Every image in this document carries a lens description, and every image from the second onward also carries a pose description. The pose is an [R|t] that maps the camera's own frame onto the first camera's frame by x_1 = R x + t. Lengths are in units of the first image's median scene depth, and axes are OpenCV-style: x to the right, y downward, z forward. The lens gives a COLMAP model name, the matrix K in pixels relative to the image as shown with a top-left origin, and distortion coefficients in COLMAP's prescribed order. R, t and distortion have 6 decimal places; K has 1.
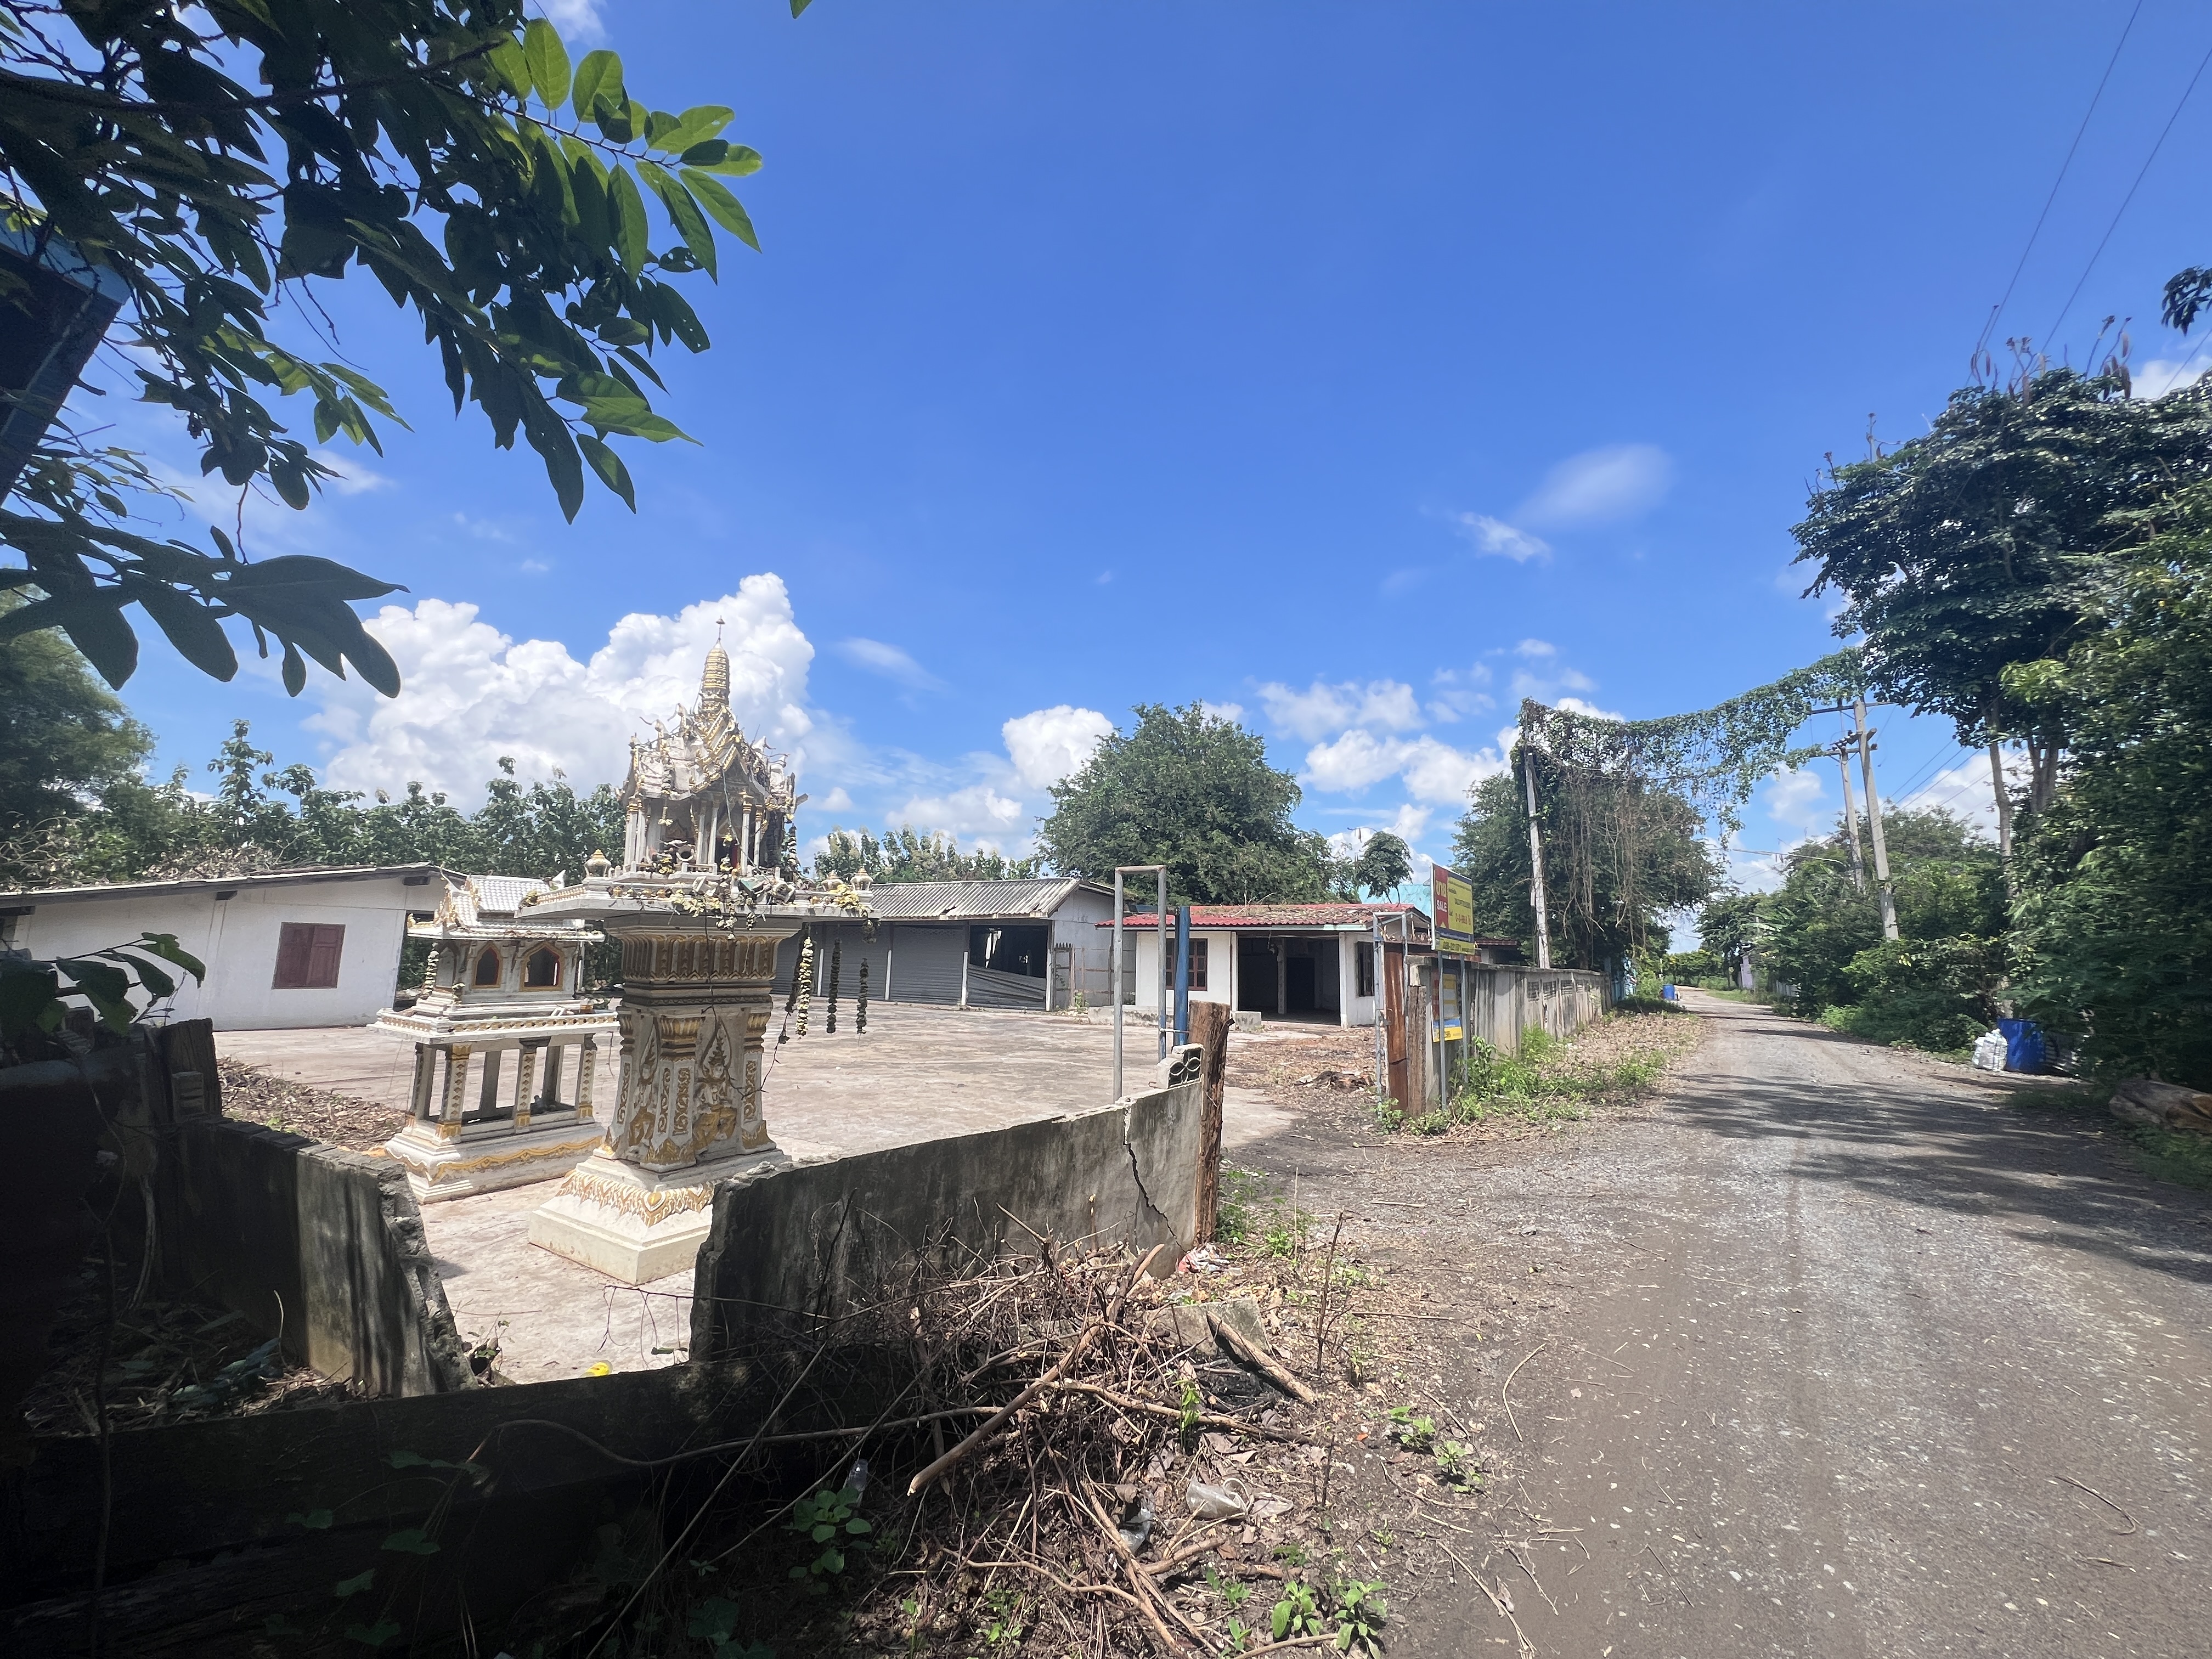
lens RADIAL K [[878.5, 0, 1108.9], [0, 878.5, 825.7], [0, 0, 1]] dist [0.009574, -0.000083]
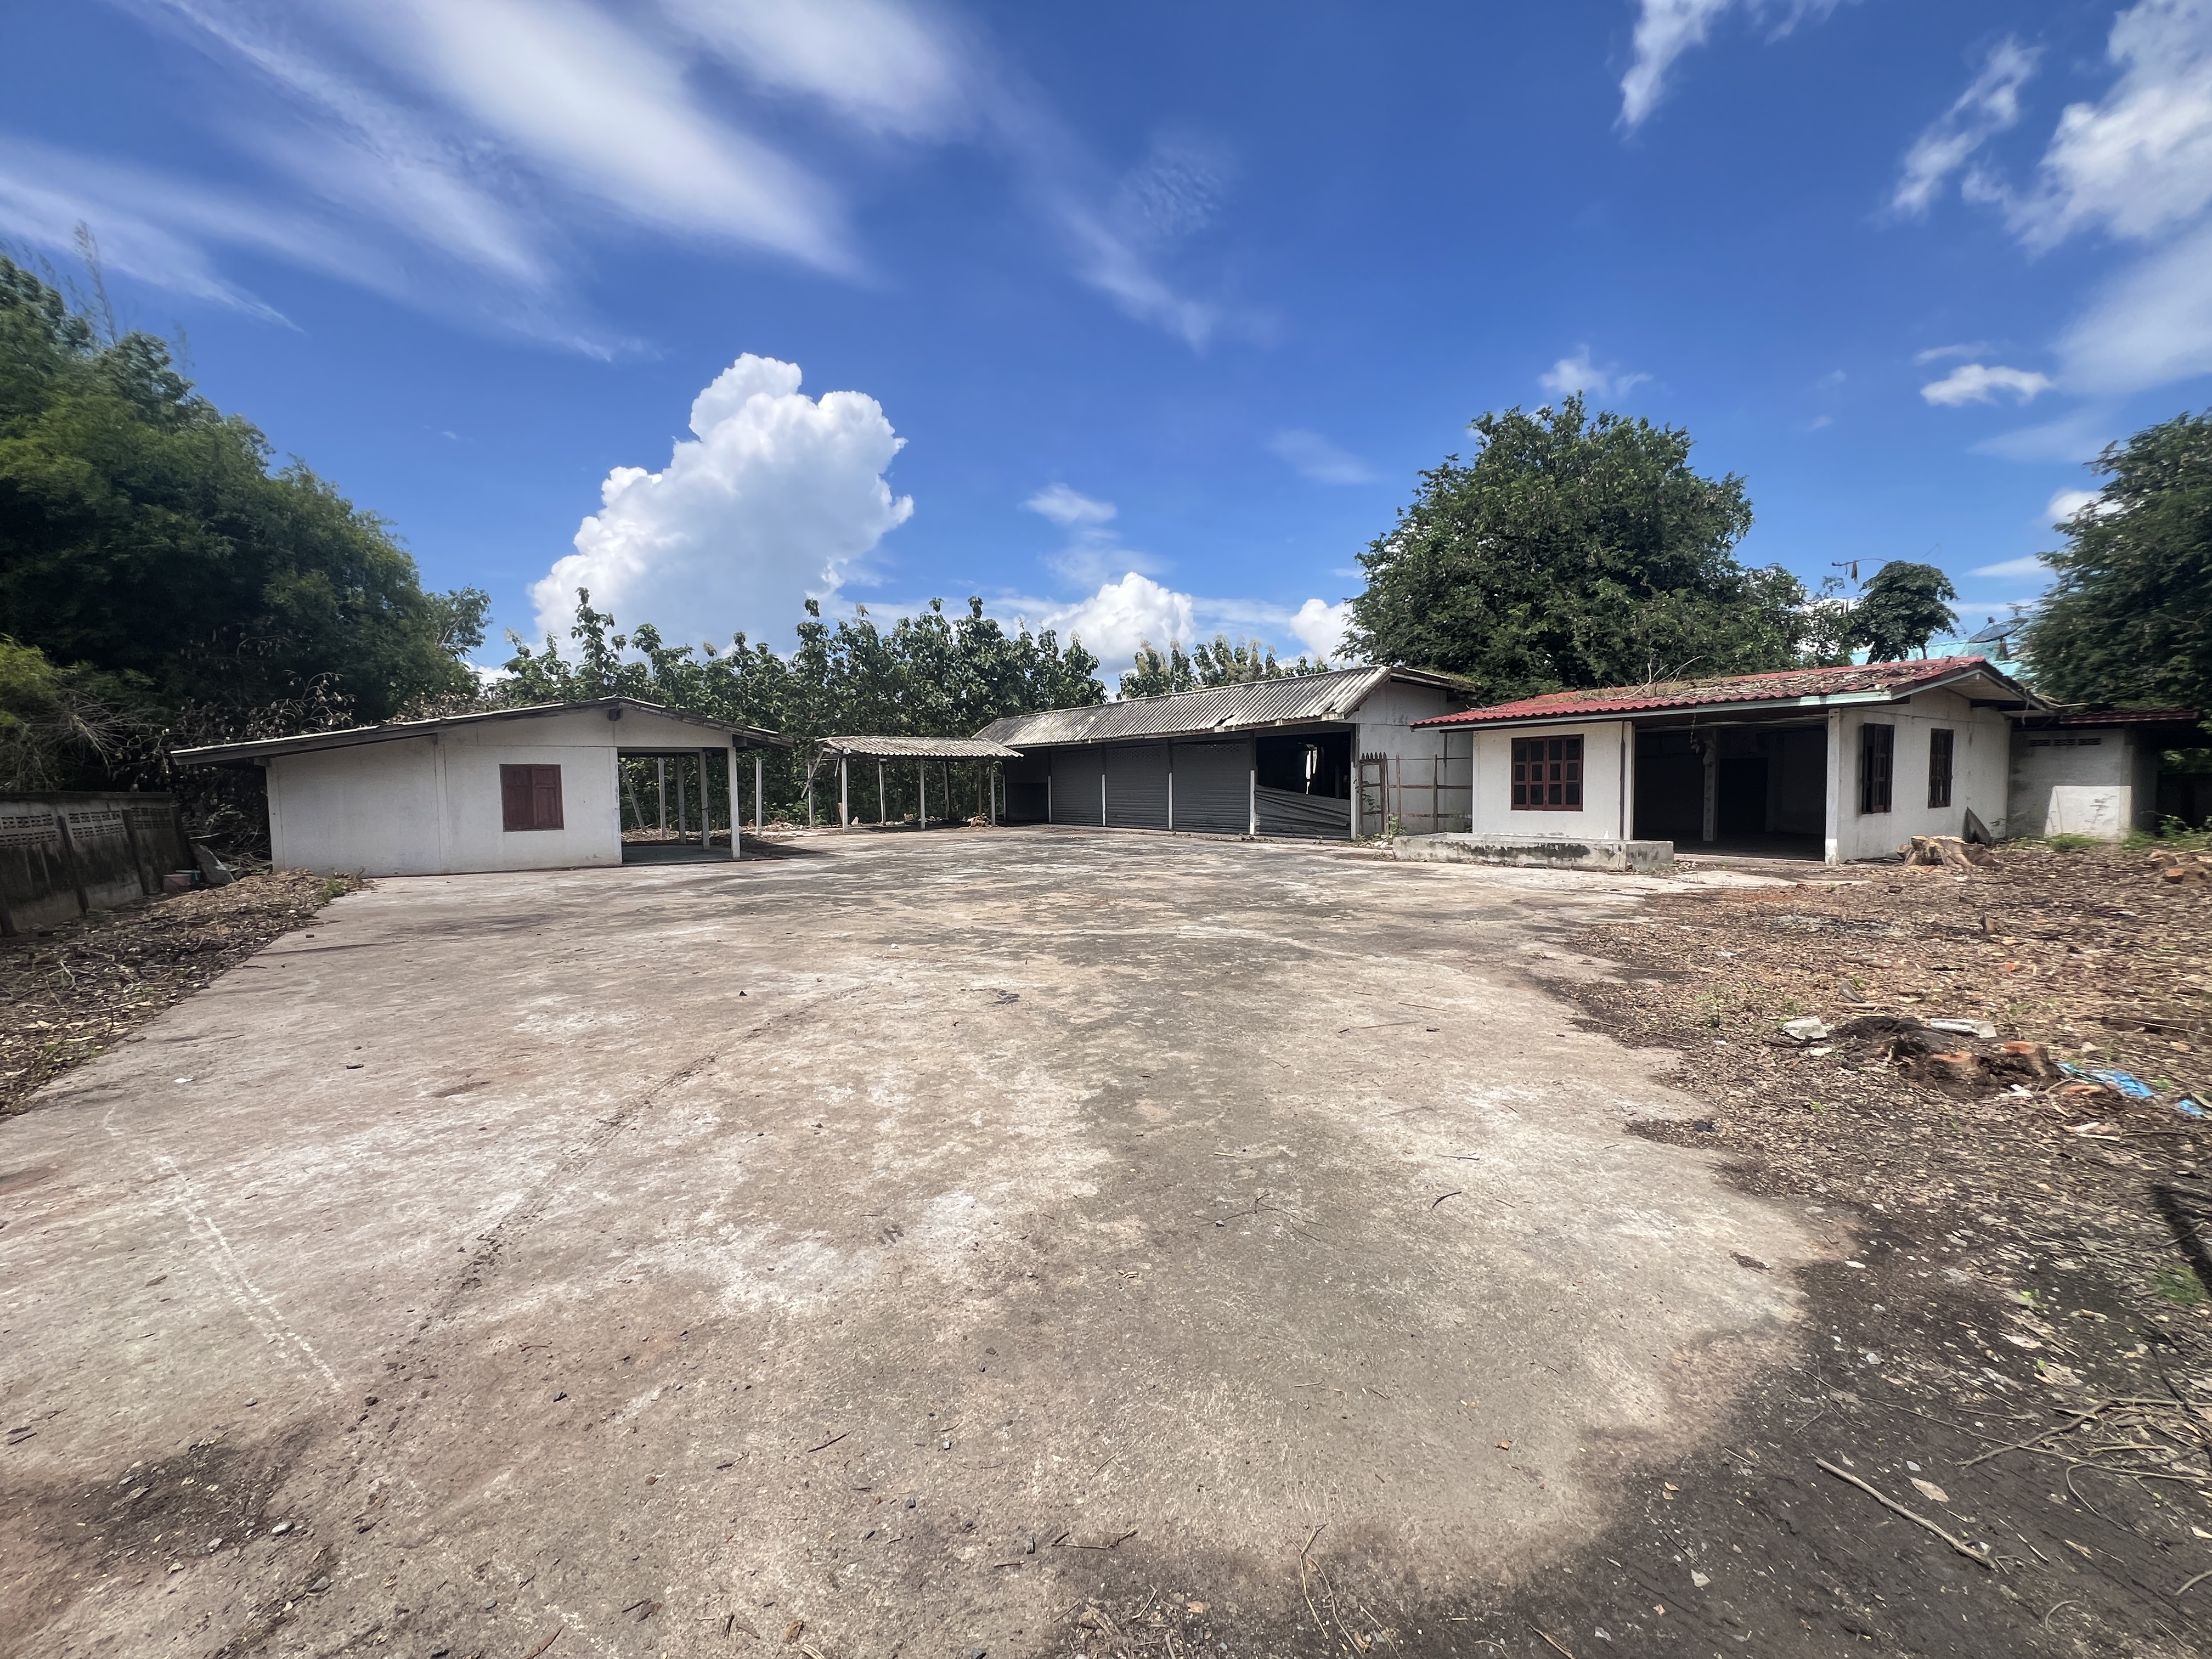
lens RADIAL K [[884.8, 0, 1108.7], [0, 884.8, 827.8], [0, 0, 1]] dist [-0.002418, 0.000374]
pose [[0.920494, -0.016551, -0.390407, 0.032694], [0.093460, 0.979430, 0.178836, 0.035286], [0.379416, -0.201105, 0.903106, 0.190618]]
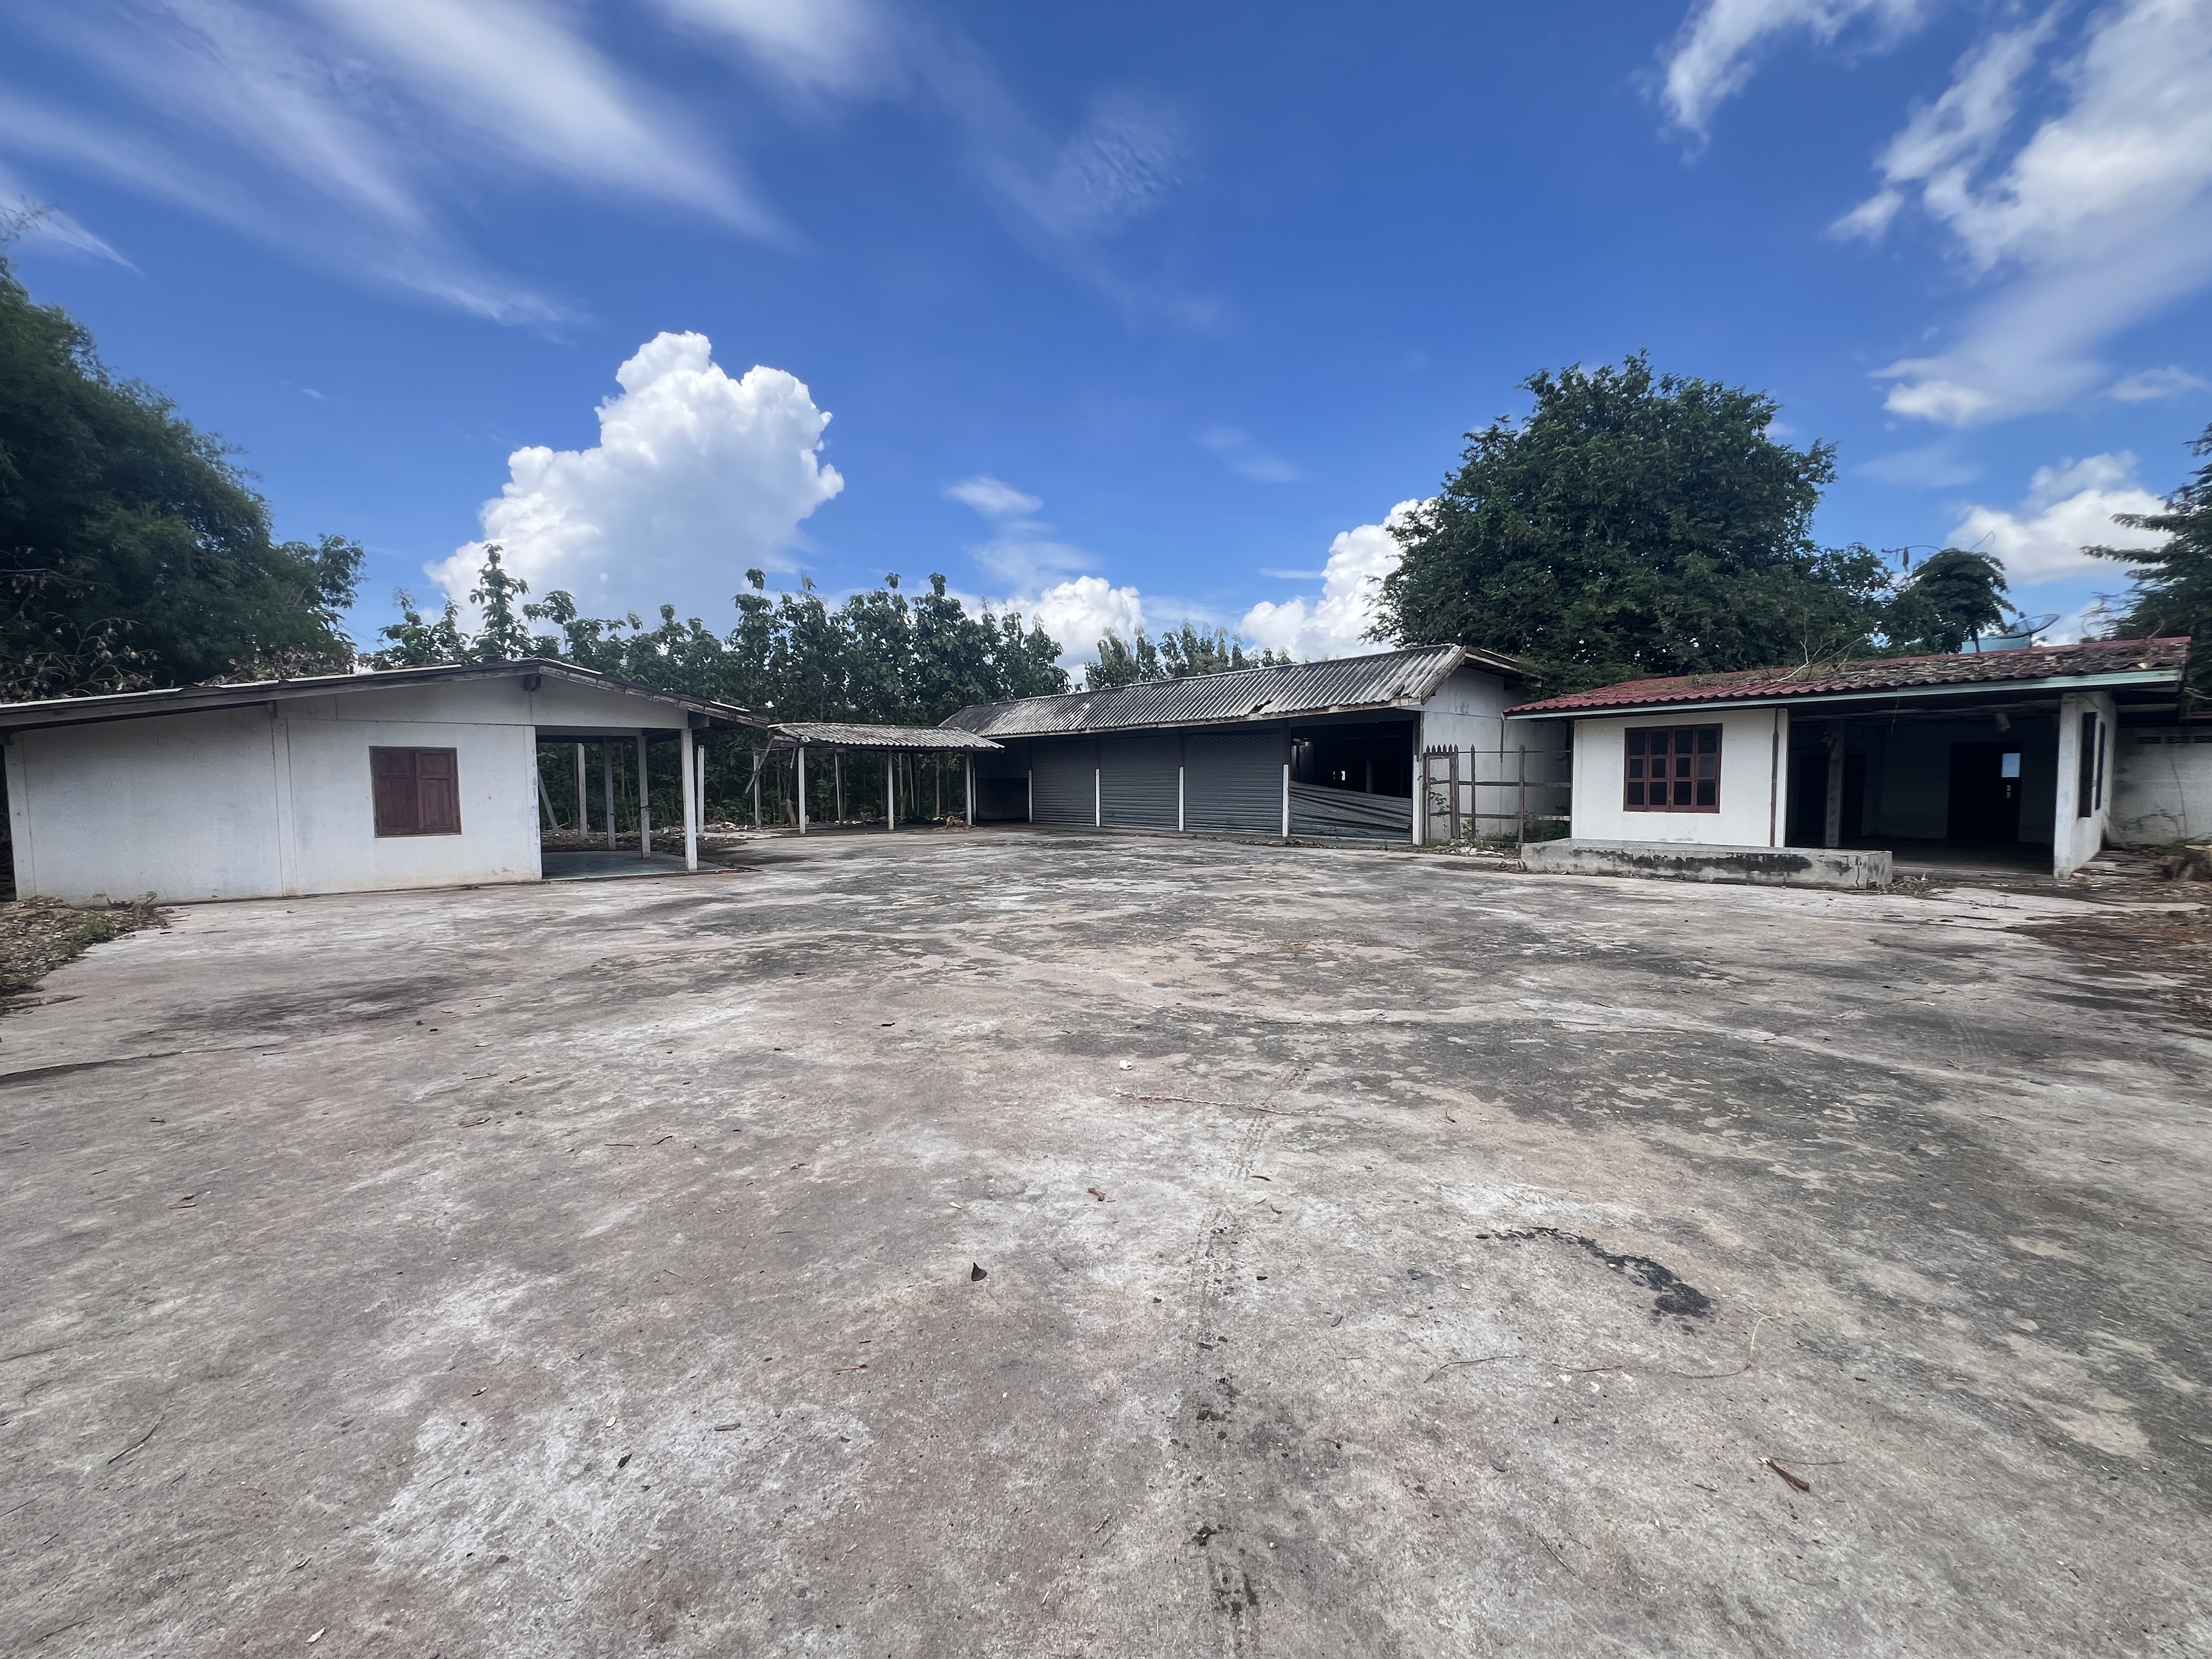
lens RADIAL K [[884.8, 0, 1107.4], [0, 884.8, 836.9], [0, 0, 1]] dist [-0.002418, 0.000374]
pose [[0.950876, -0.011021, -0.309377, -0.075596], [0.076162, 0.976977, 0.199285, 0.044540], [0.300058, -0.213058, 0.929823, 0.262146]]
